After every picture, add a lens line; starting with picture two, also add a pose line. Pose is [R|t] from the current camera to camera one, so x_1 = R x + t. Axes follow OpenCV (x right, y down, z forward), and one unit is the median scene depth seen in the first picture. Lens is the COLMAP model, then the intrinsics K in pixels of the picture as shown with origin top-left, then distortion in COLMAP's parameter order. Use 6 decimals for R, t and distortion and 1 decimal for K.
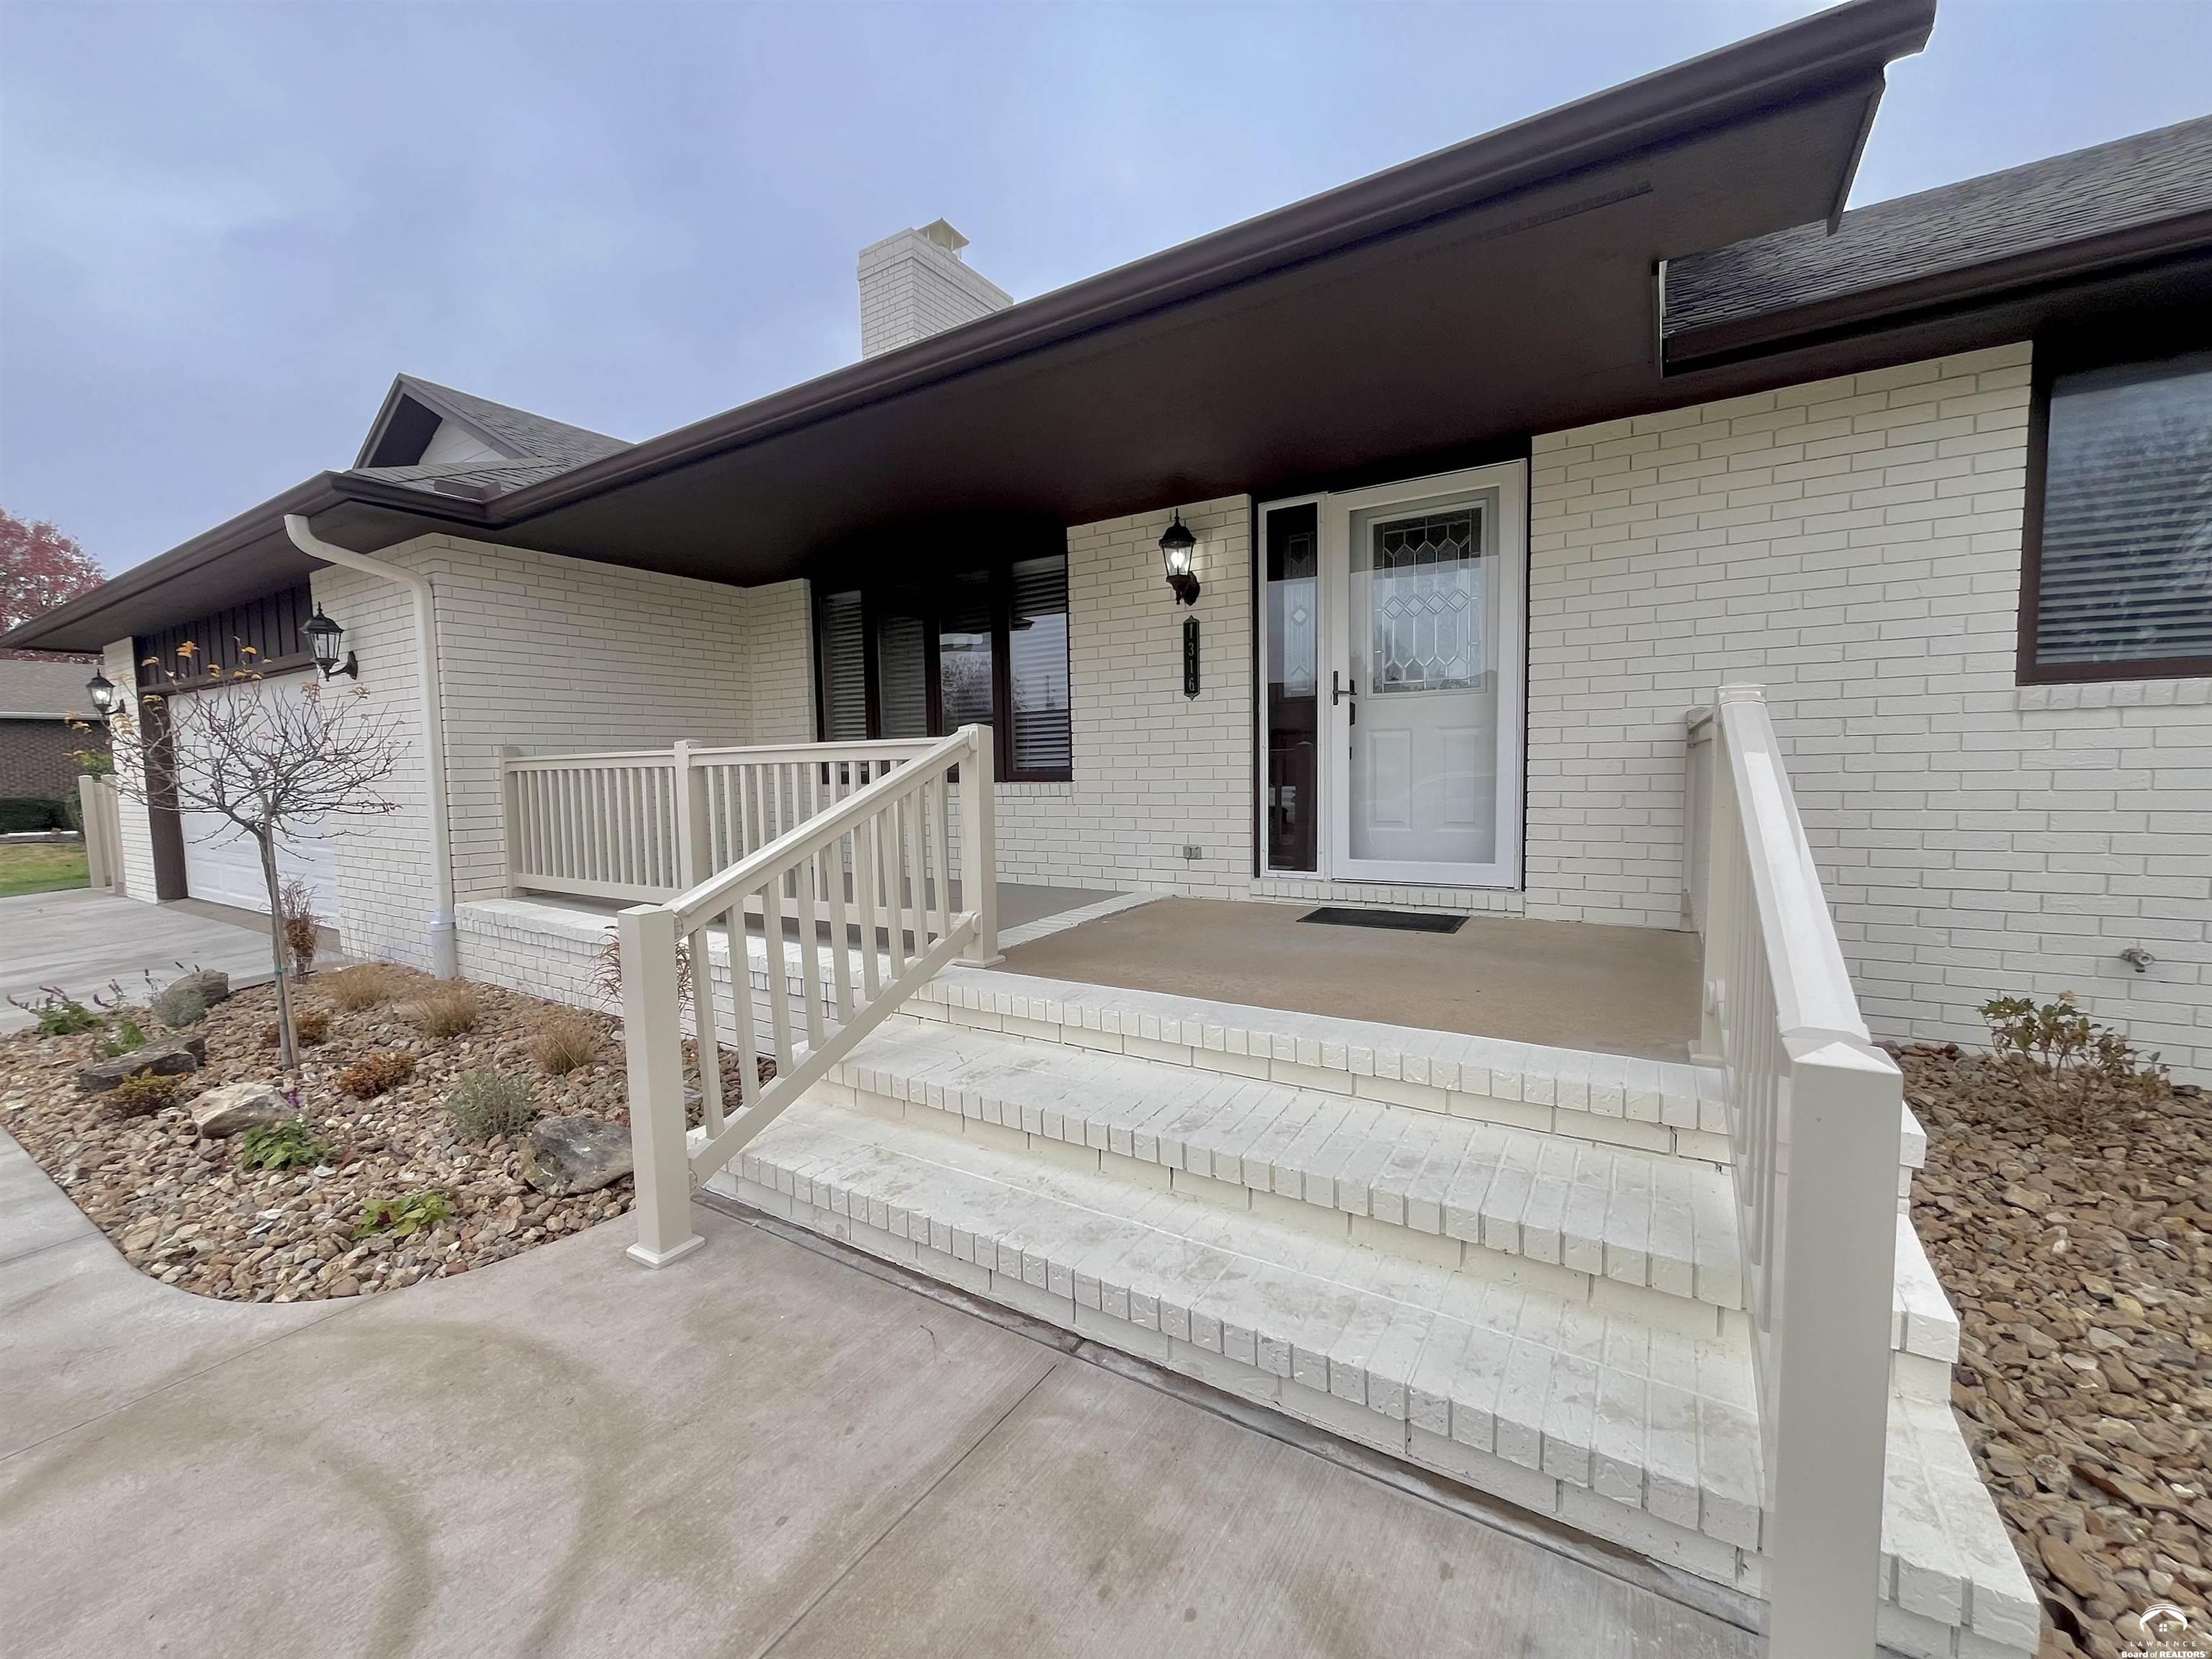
lens RADIAL K [[893.6, 0, 1093.5], [0, 893.6, 836.2], [0, 0, 1]] dist [-0.005698, 0.000533]
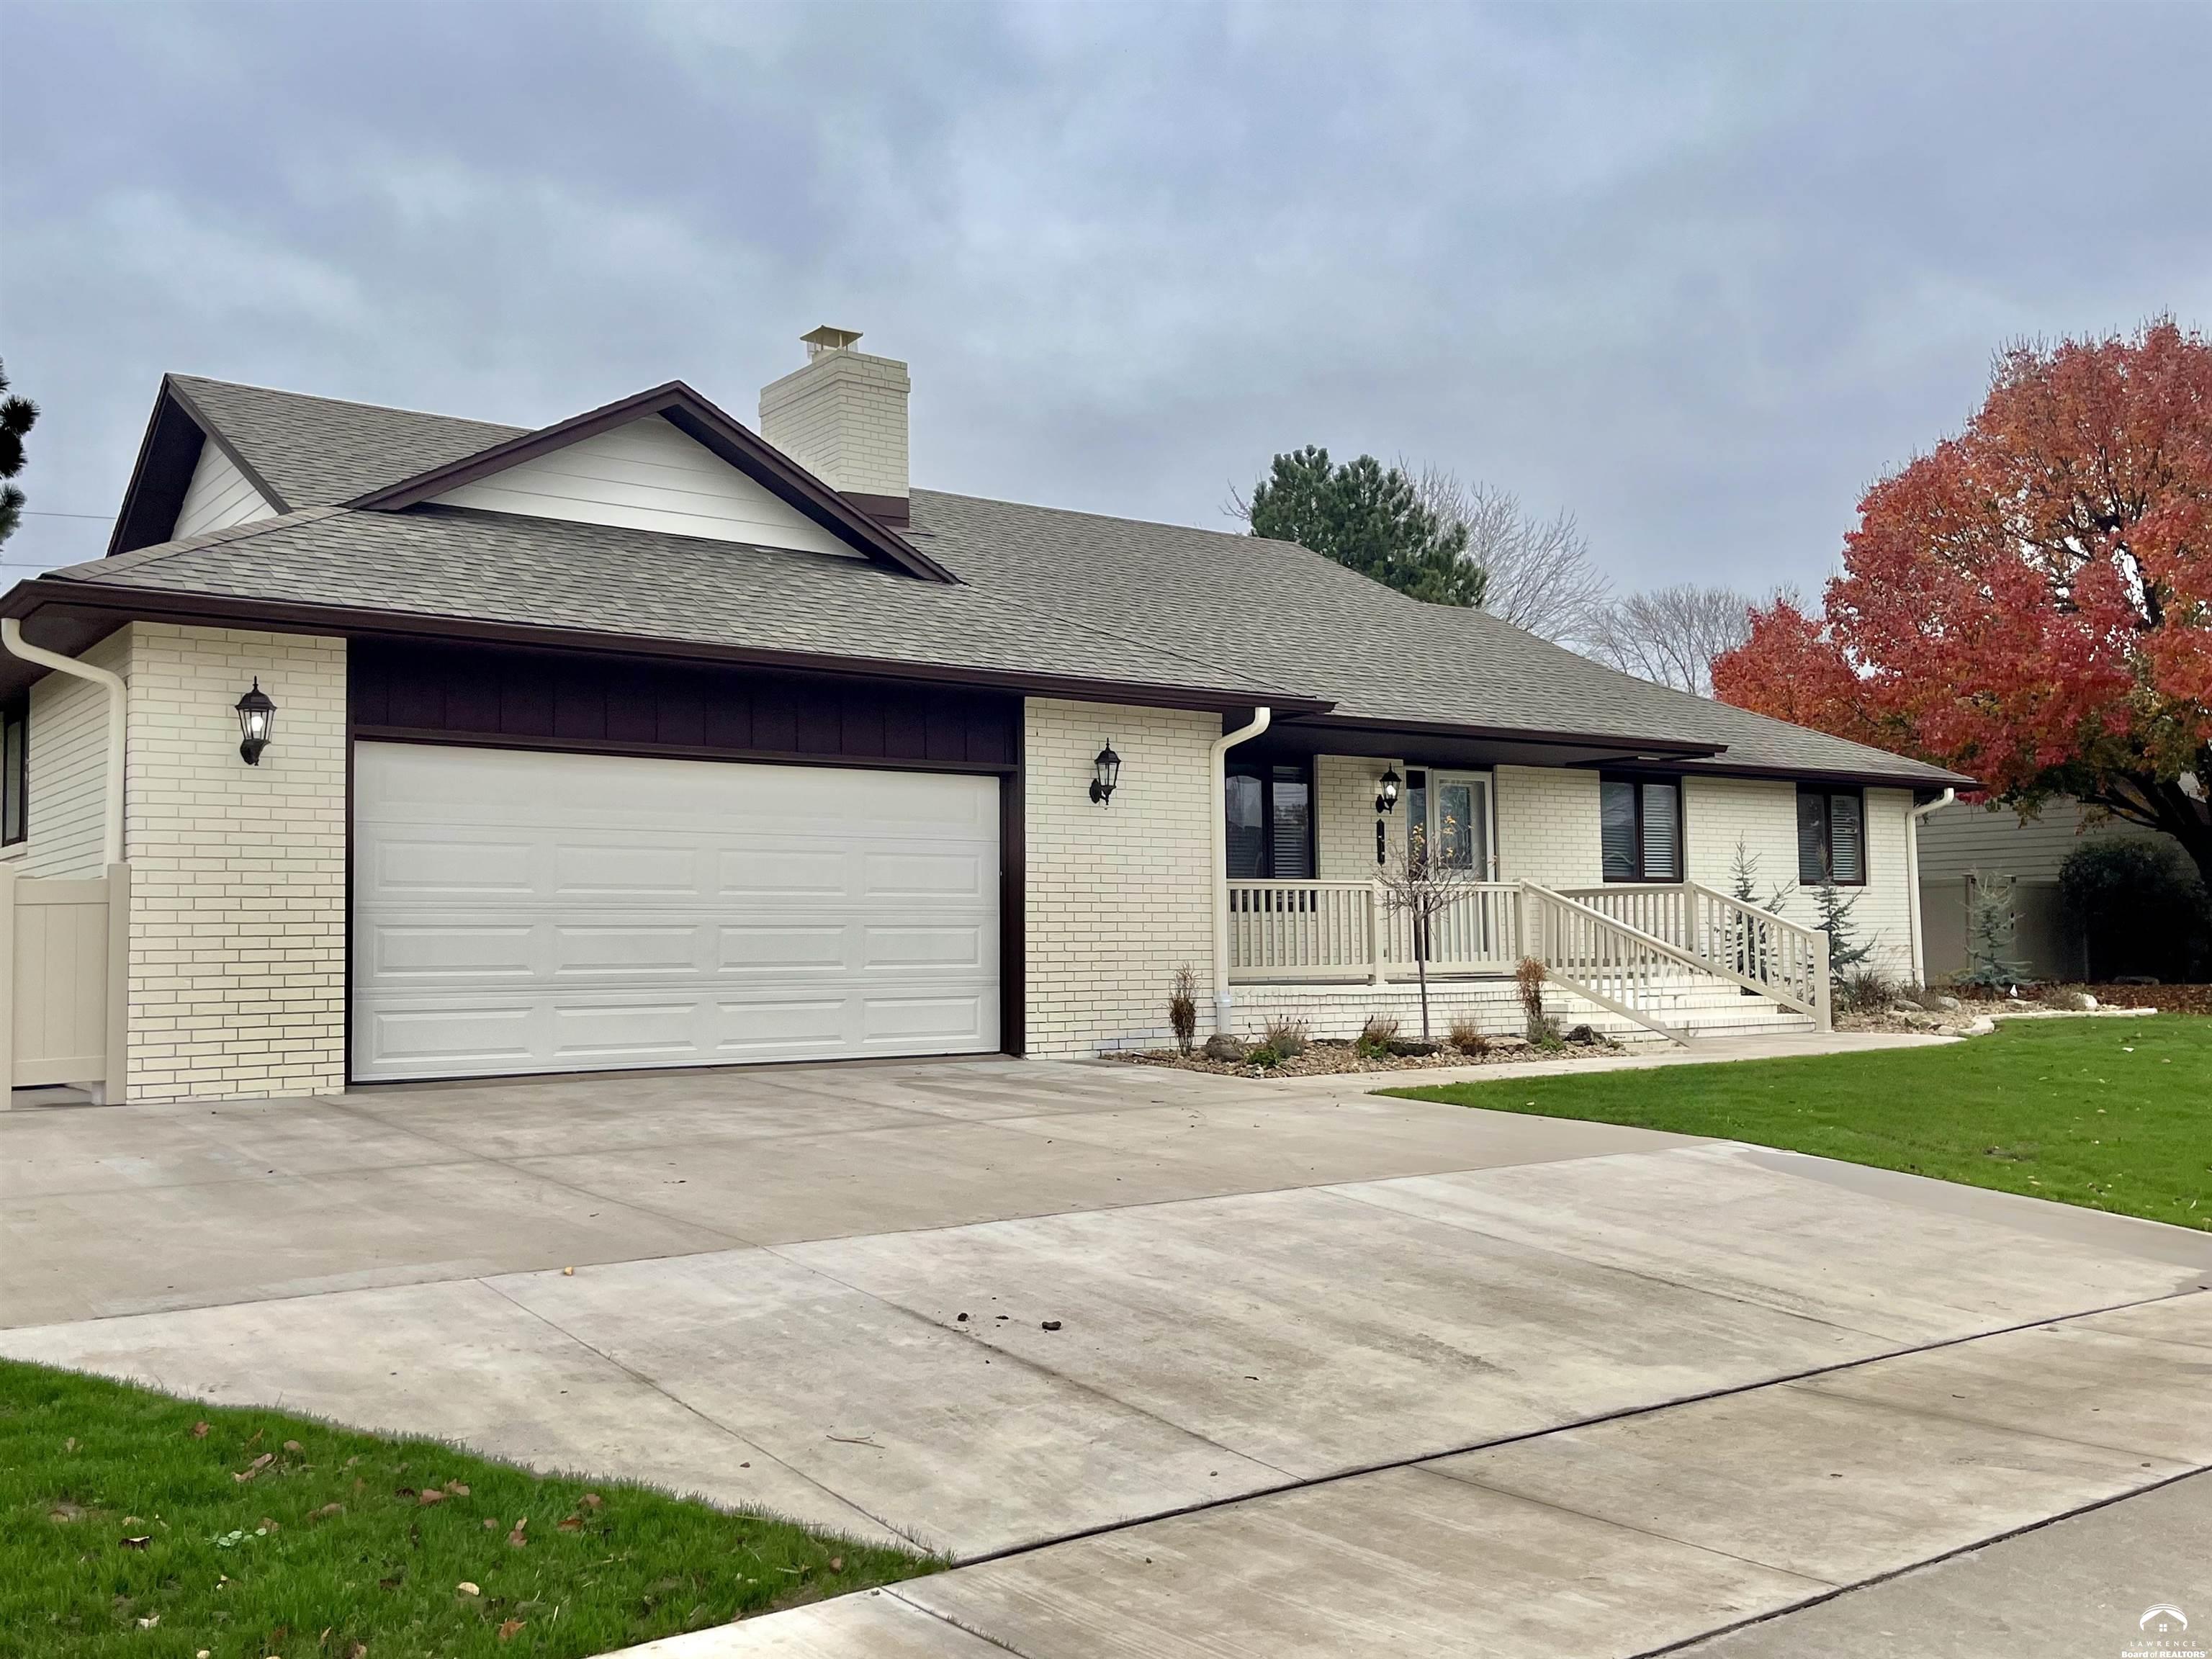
lens RADIAL K [[2013.7, 0, 1106.7], [0, 2013.7, 823.1], [0, 0, 1]] dist [0.018901, 0.000000]
pose [[0.357003, 0.070303, 0.931454, -5.048737], [0.079416, 0.991269, -0.105256, 0.184154], [-0.930721, 0.111549, 0.348303, 0.151691]]
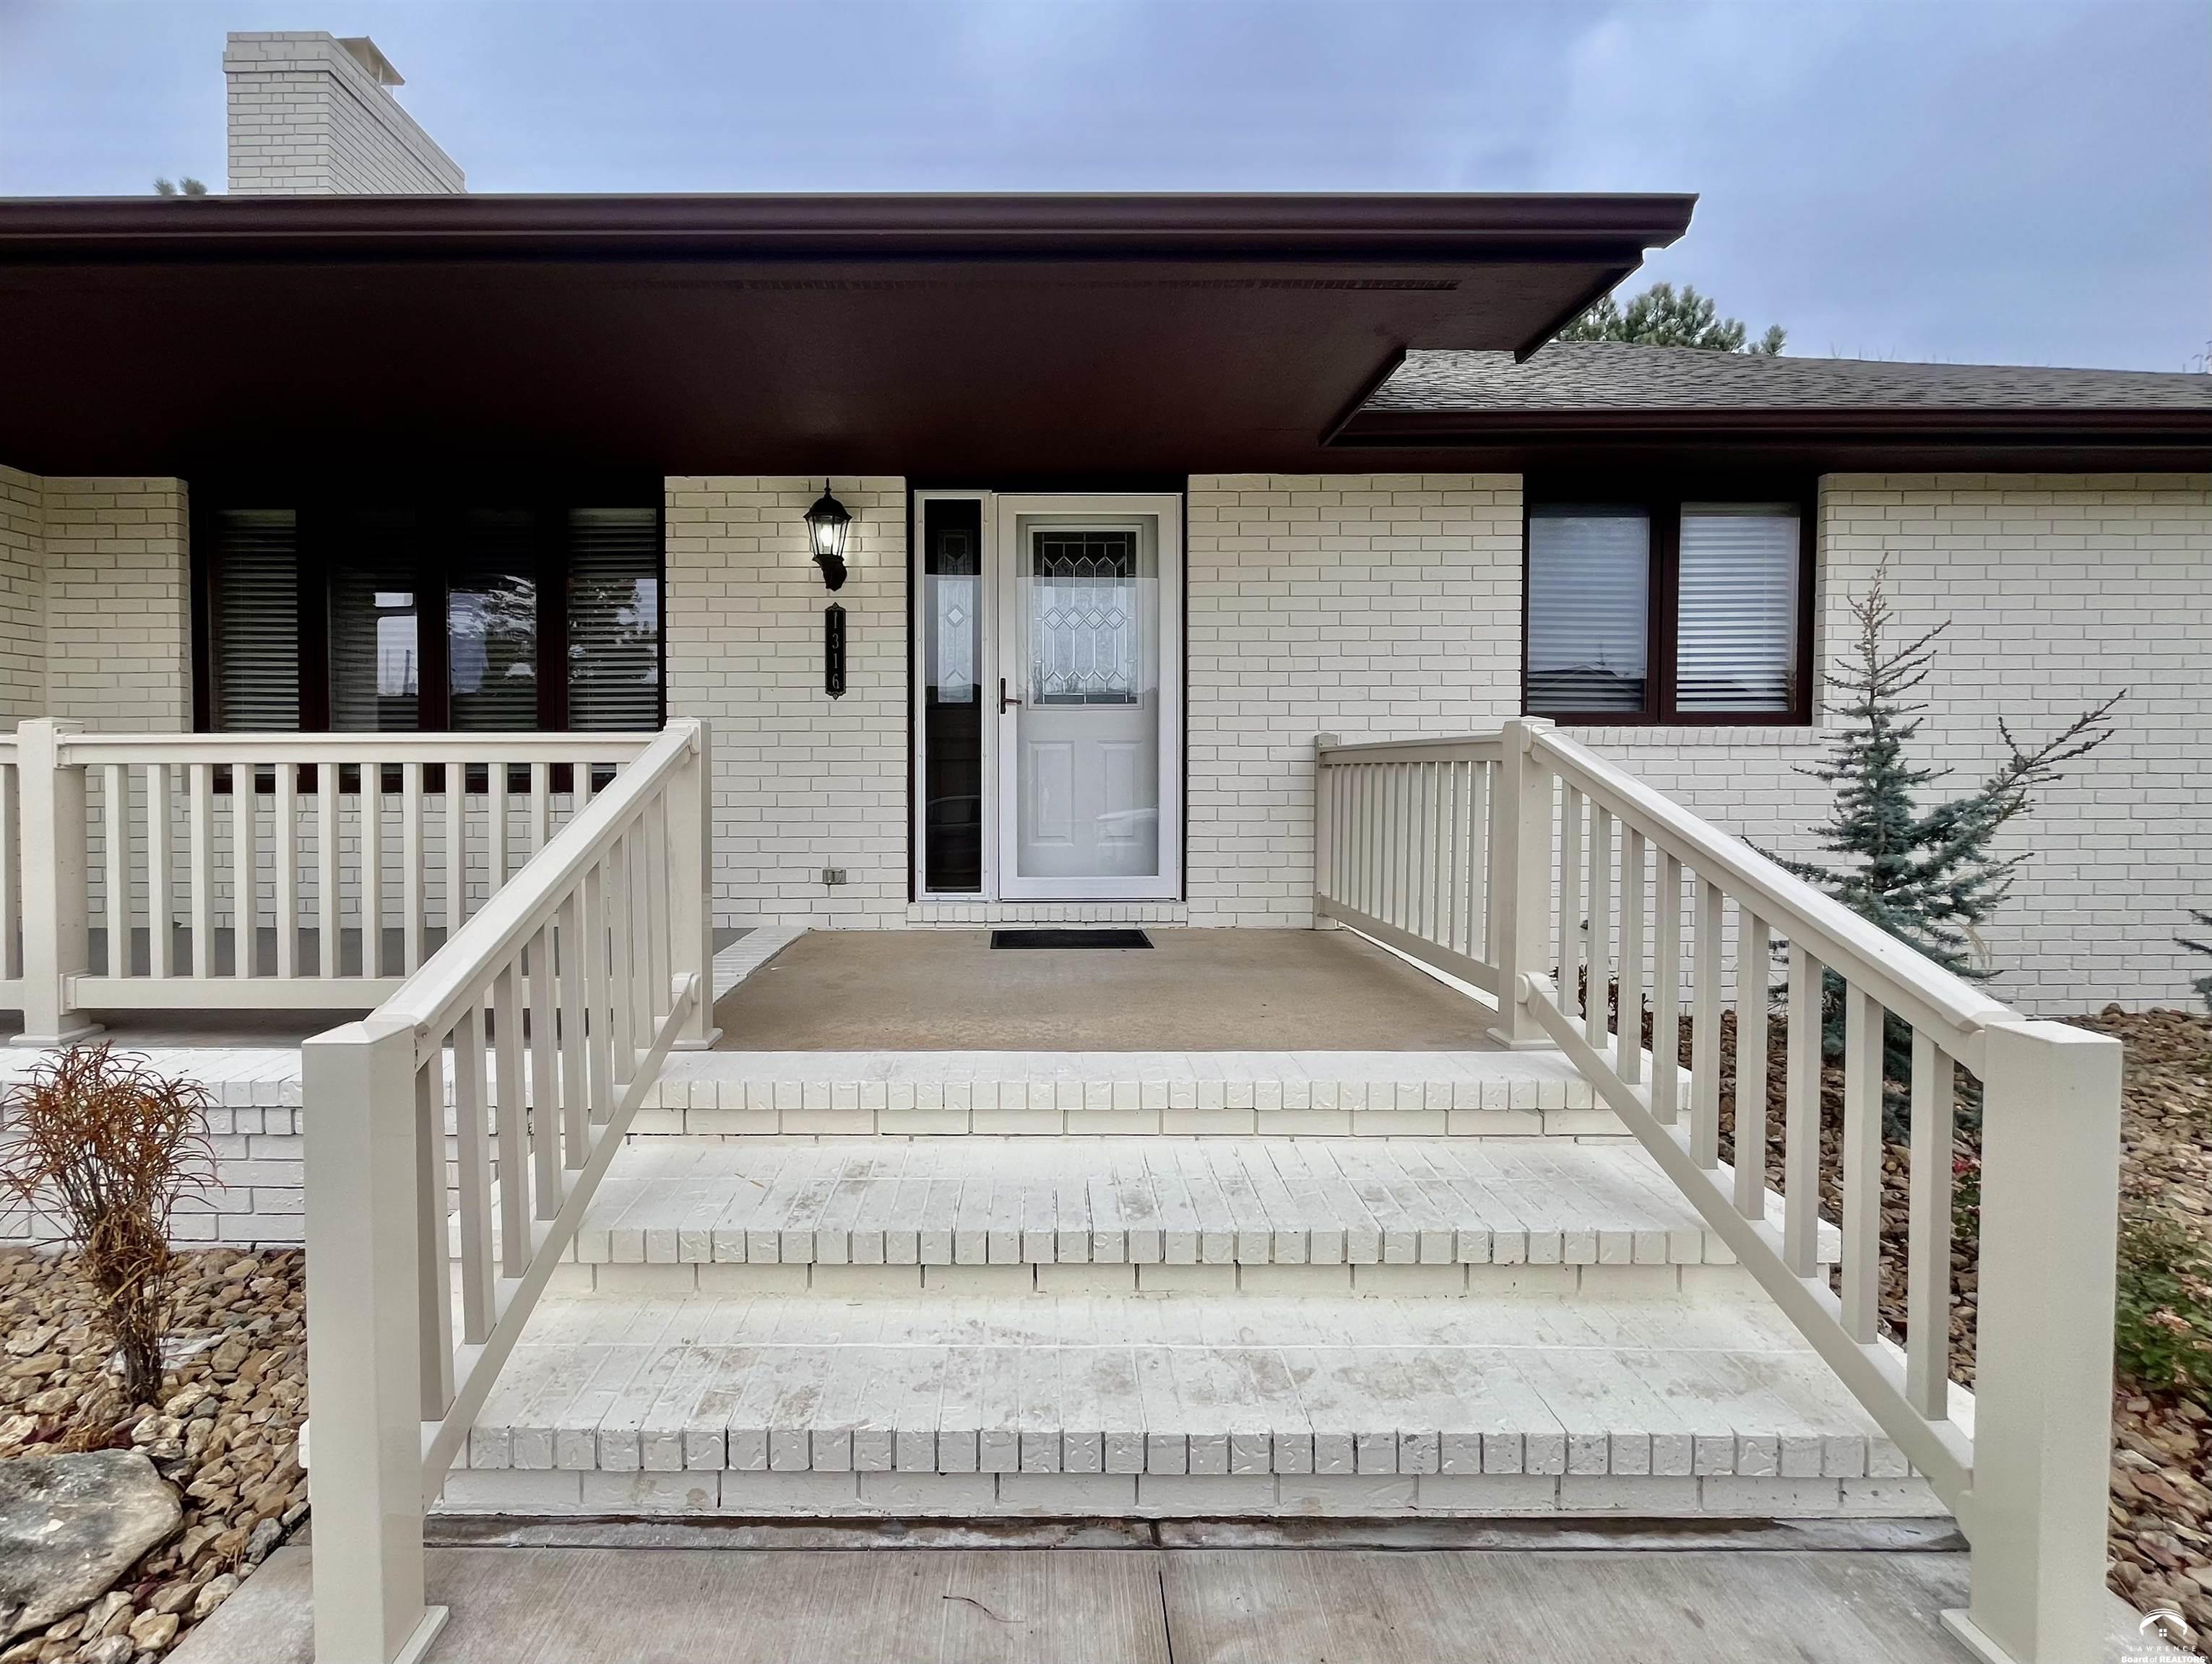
lens RADIAL K [[949.8, 0, 1033.2], [0, 949.8, 789.5], [0, 0, 1]] dist [-0.002013, -0.000809]
pose [[0.845173, 0.007639, 0.534439, -0.291233], [0.025847, 0.998144, -0.055143, -0.013725], [-0.533868, 0.060419, 0.843407, 0.174548]]
